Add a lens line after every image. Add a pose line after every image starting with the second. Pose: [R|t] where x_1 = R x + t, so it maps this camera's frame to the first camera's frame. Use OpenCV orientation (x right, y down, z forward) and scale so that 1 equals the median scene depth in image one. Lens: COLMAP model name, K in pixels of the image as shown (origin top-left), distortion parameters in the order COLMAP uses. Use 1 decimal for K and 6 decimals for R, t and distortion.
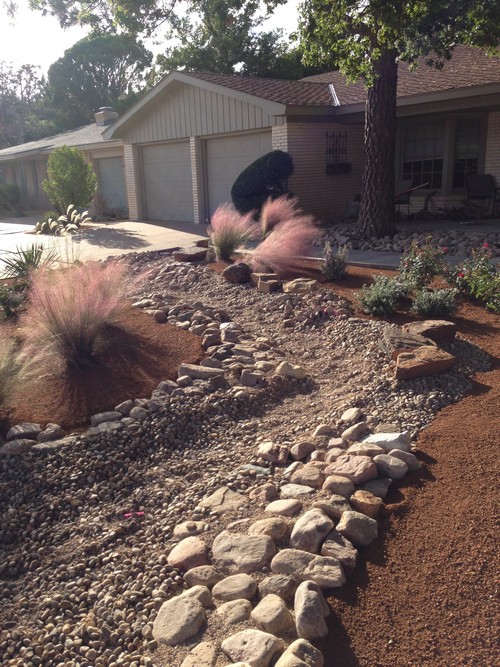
lens RADIAL K [[604.7, 0, 248.7], [0, 604.7, 327.3], [0, 0, 1]] dist [0.081303, -0.151094]
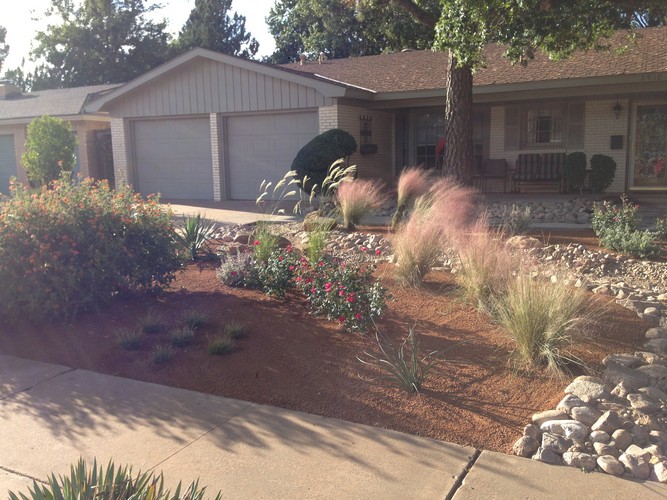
lens RADIAL K [[604.7, 0, 333.4], [0, 604.7, 251.8], [0, 0, 1]] dist [0.081303, -0.151094]
pose [[0.933416, -0.029143, 0.357611, -0.263671], [0.065401, 0.993818, -0.089717, 0.010363], [-0.352786, 0.107131, 0.929551, 0.040141]]
